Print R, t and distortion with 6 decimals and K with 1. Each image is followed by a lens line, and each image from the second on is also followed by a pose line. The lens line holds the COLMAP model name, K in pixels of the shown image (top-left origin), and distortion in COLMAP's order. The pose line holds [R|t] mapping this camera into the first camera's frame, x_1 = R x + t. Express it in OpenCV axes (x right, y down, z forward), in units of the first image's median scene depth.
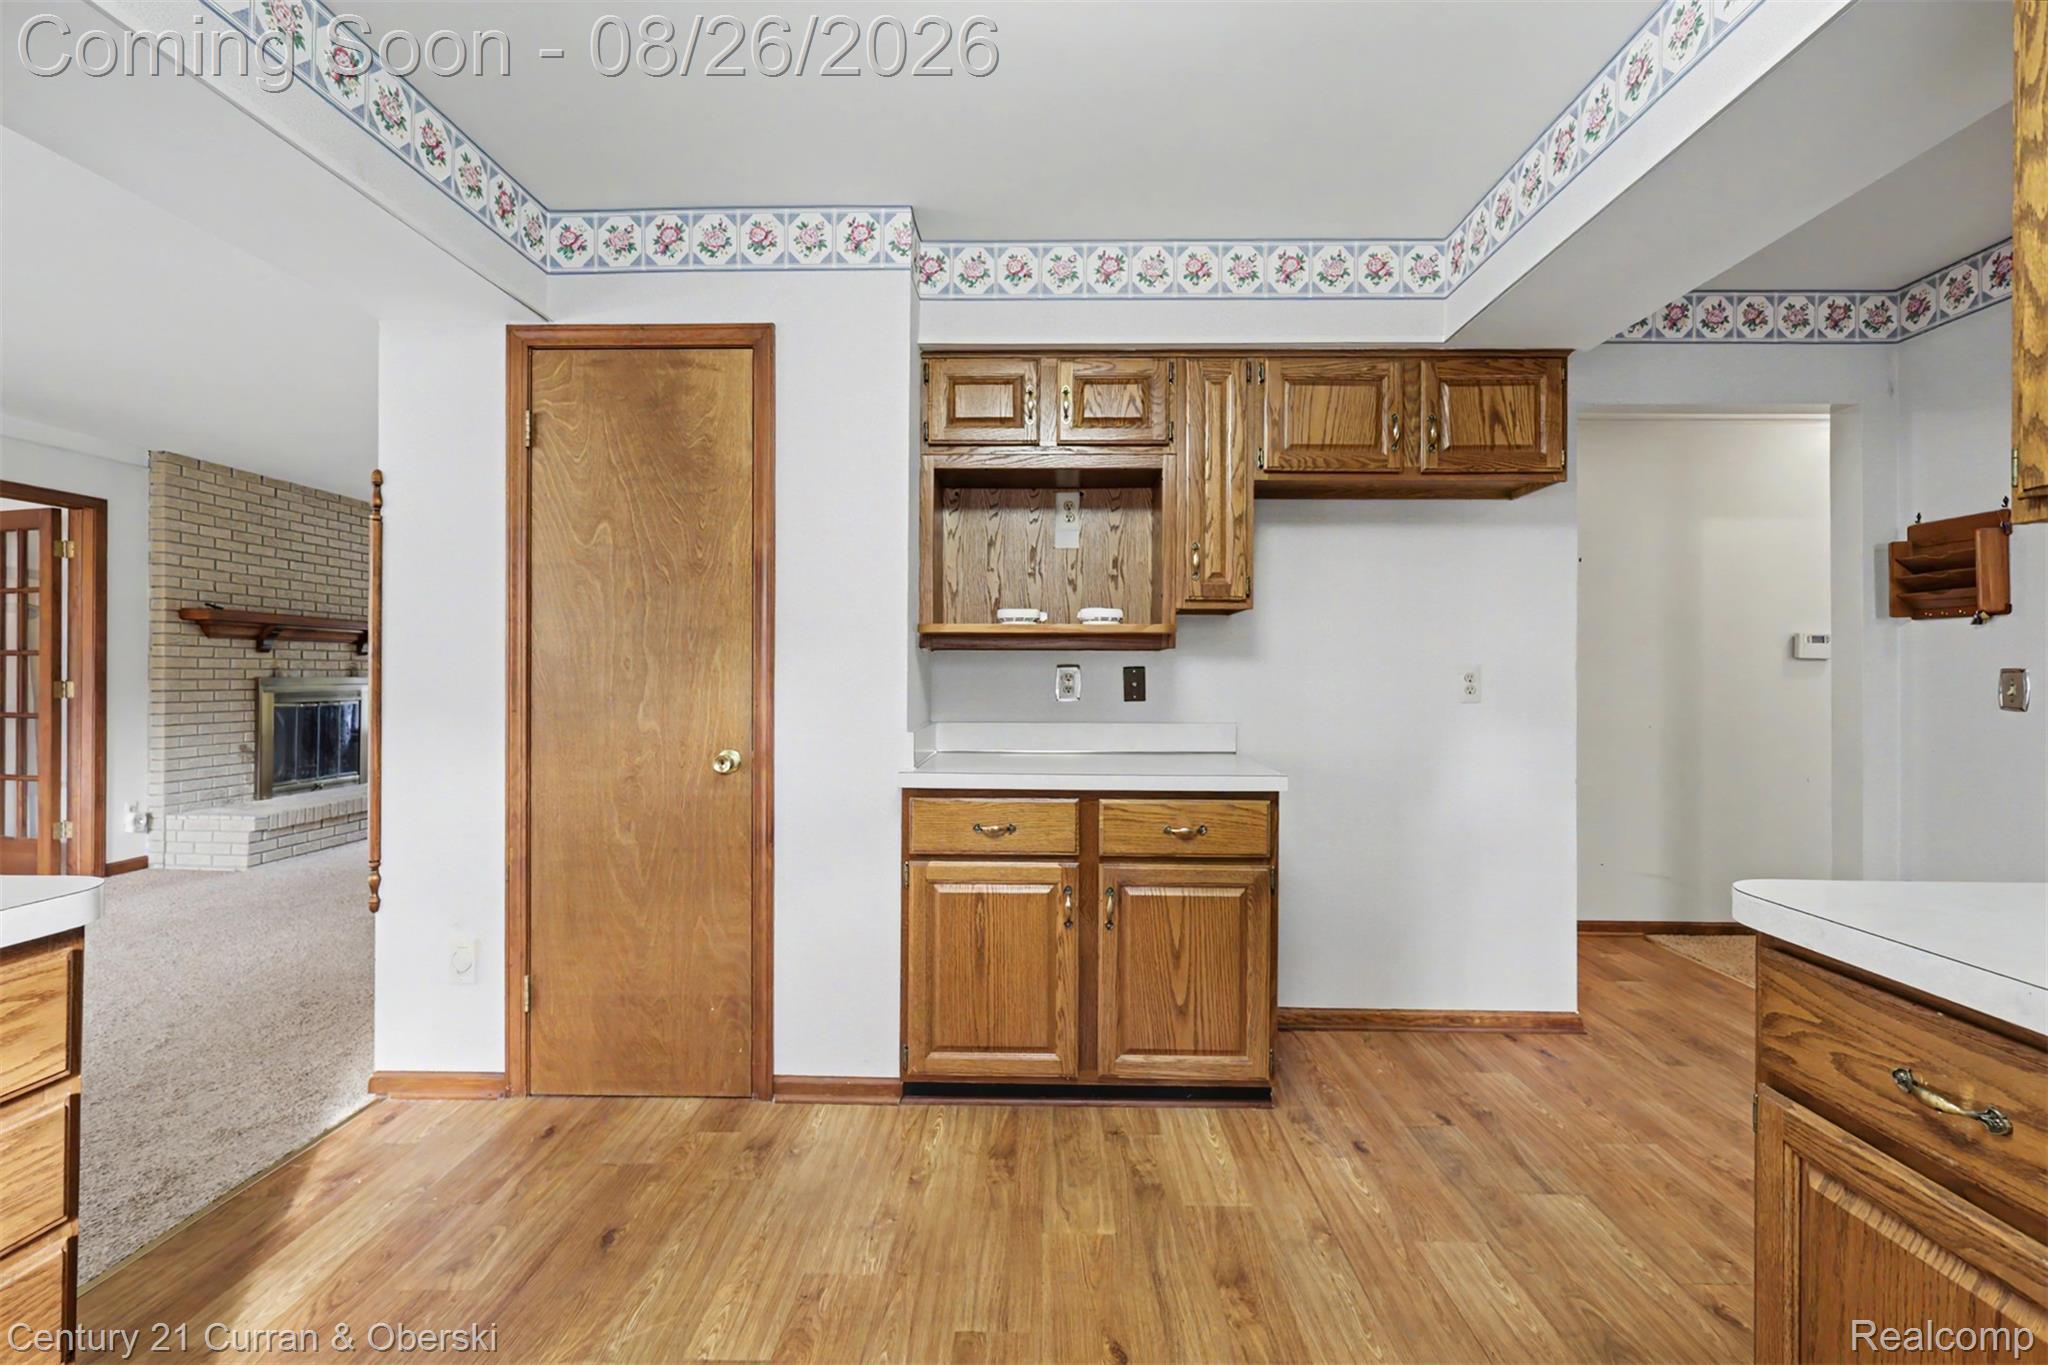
lens RADIAL K [[904.6, 0, 1023.6], [0, 904.6, 677.5], [0, 0, 1]] dist [0.002349, 0.000079]
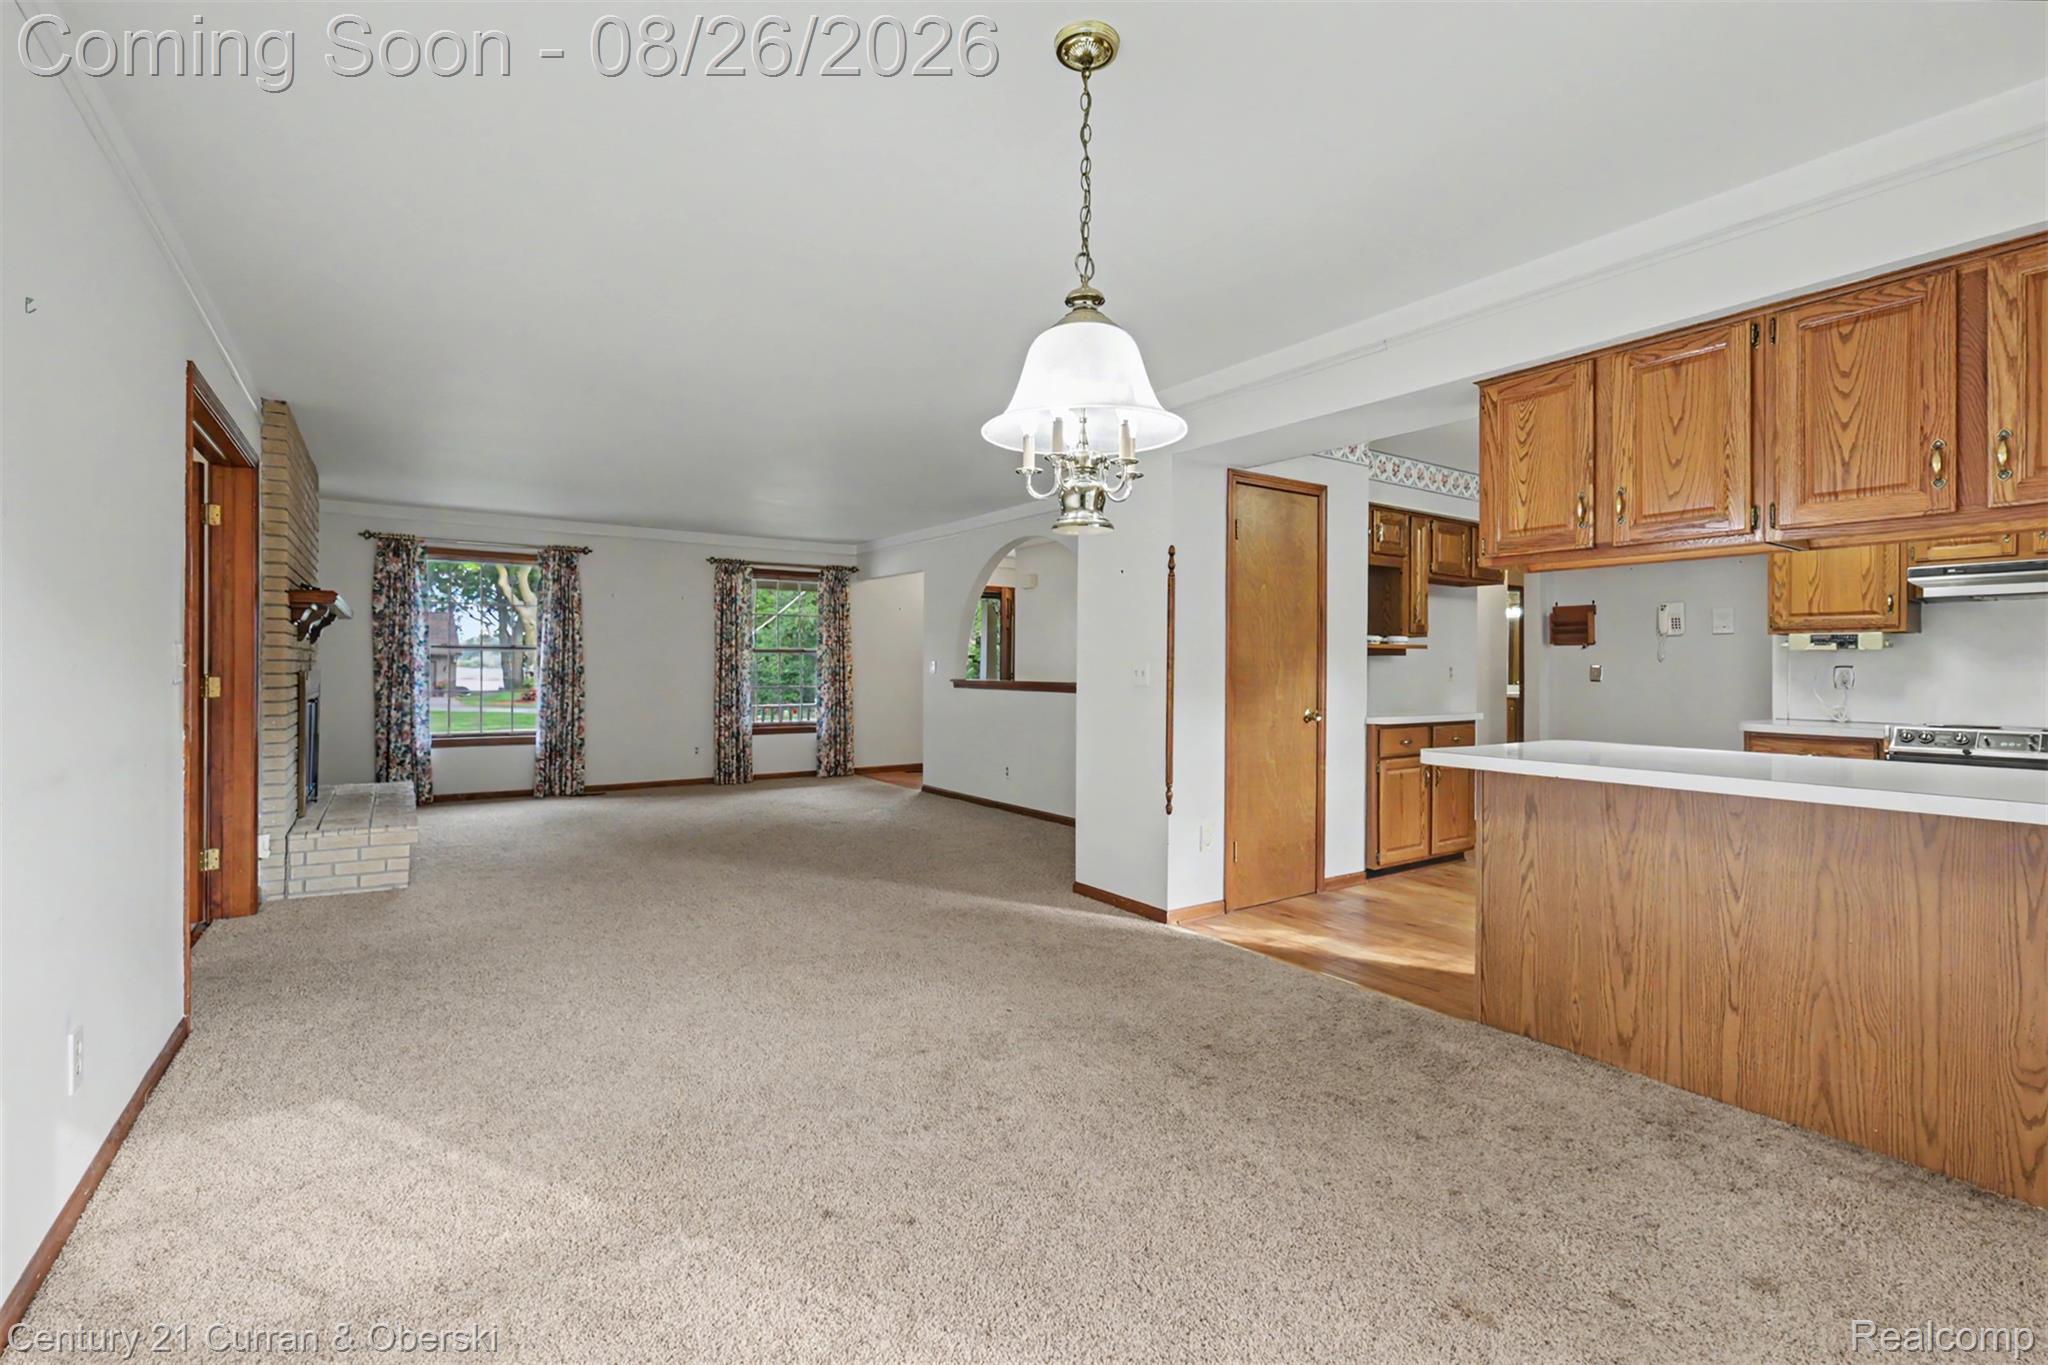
lens RADIAL K [[904.6, 0, 1024.1], [0, 904.6, 673.4], [0, 0, 1]] dist [0.002349, 0.000079]
pose [[0.811697, -0.006637, 0.584040, -1.893419], [0.001158, 0.999952, 0.009754, -0.013579], [-0.584077, -0.007241, 0.811666, -0.179018]]
